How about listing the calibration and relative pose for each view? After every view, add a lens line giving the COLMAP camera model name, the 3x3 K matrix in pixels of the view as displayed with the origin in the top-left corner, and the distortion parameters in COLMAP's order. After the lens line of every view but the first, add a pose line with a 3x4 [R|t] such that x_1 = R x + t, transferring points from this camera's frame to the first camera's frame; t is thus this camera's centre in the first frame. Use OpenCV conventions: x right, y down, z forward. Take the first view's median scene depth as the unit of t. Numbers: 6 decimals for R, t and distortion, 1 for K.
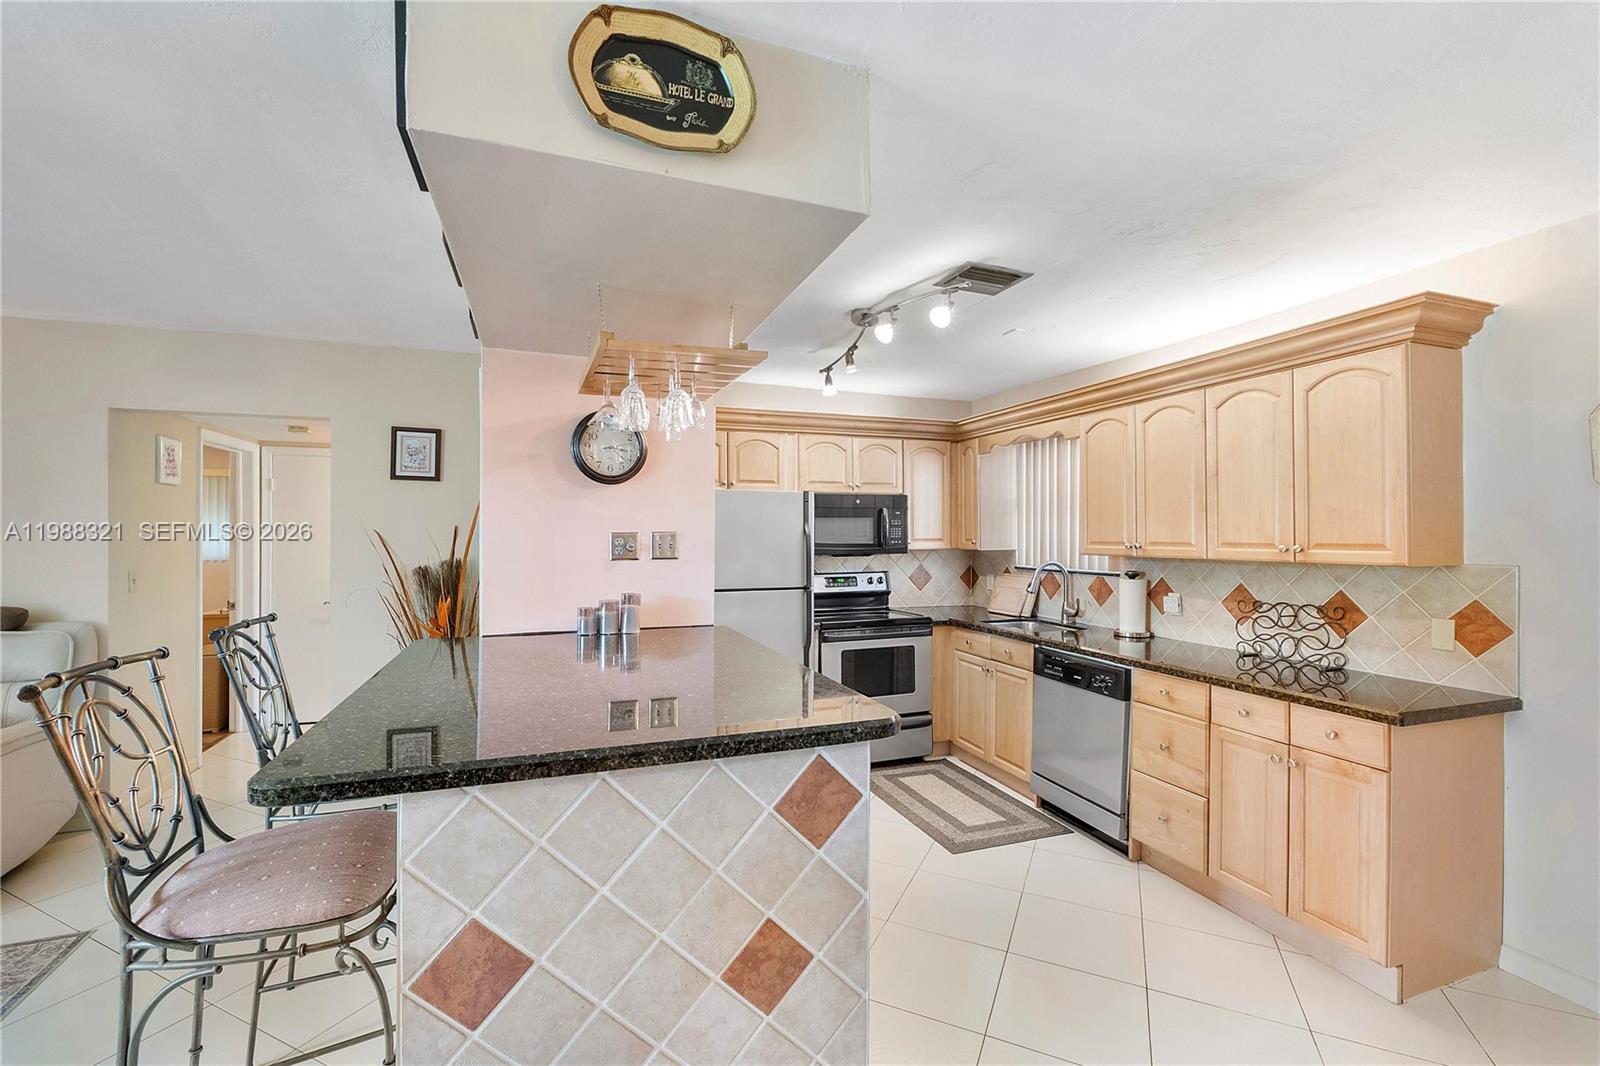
lens RADIAL K [[681.2, 0, 796.5], [0, 681.2, 531.9], [0, 0, 1]] dist [-0.006538, -0.000774]
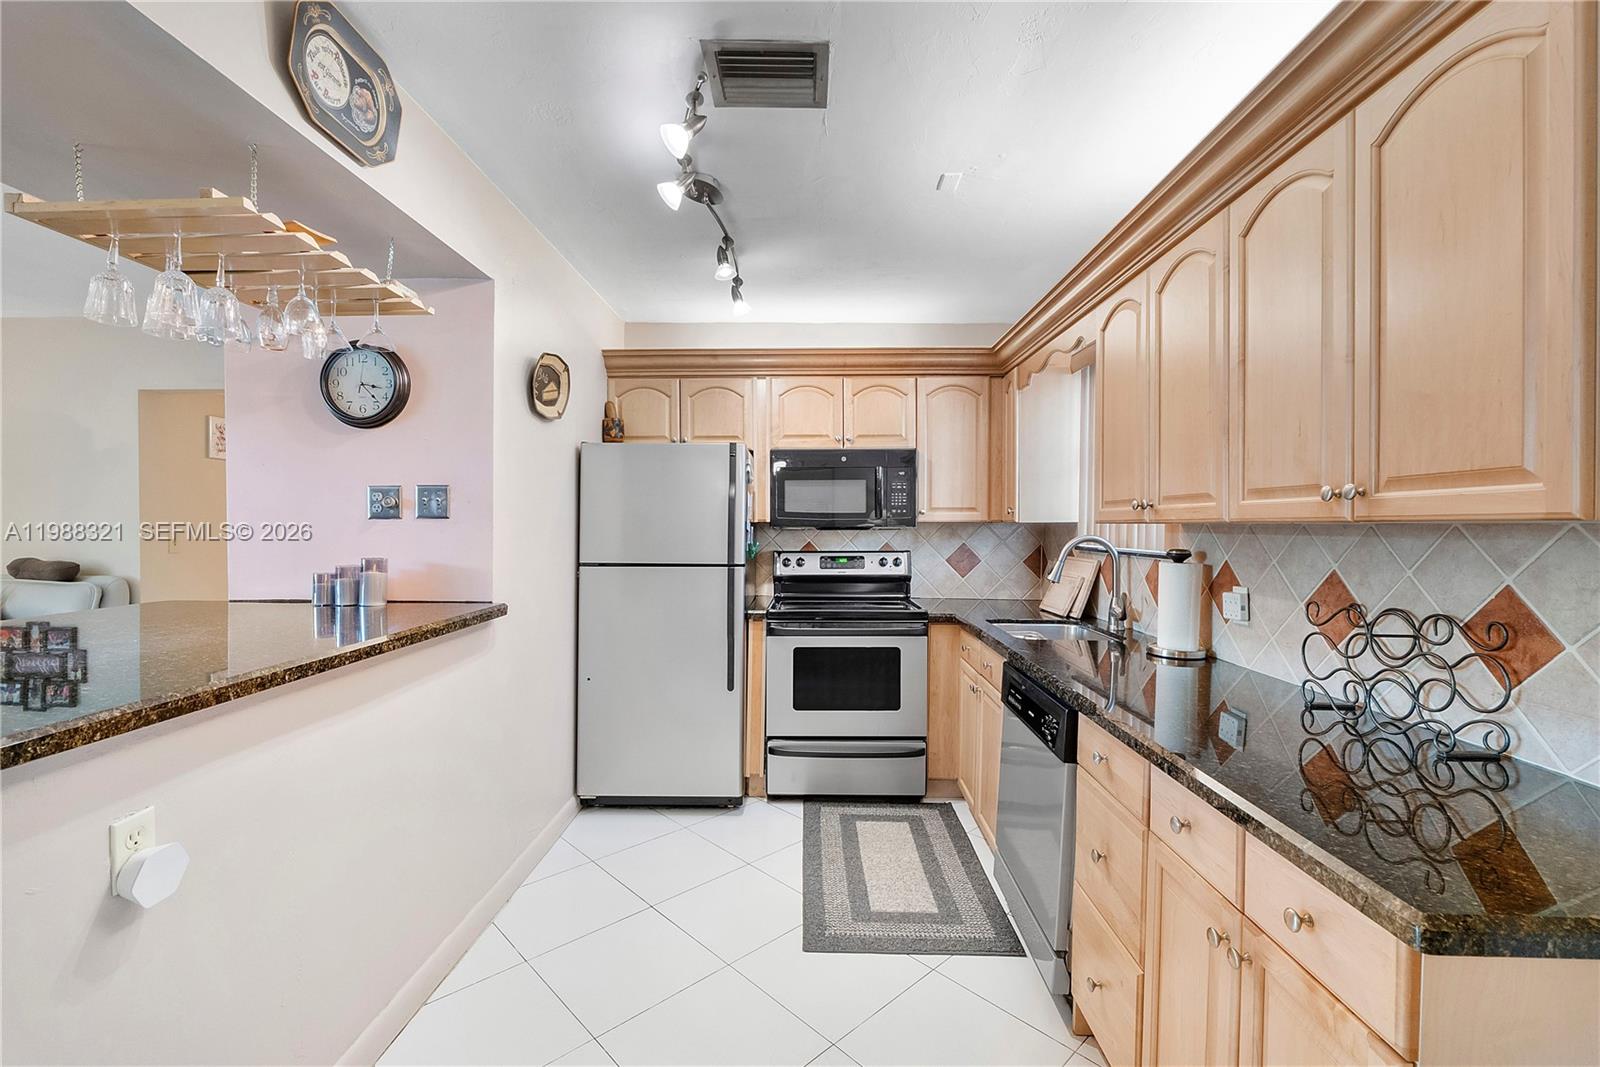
lens RADIAL K [[681.2, 0, 800.9], [0, 681.2, 535.1], [0, 0, 1]] dist [-0.006538, -0.000774]
pose [[0.931521, 0.008312, -0.363593, 0.361456], [-0.001372, 0.999812, 0.019343, 0.030377], [0.363686, -0.017520, 0.931357, 0.279272]]
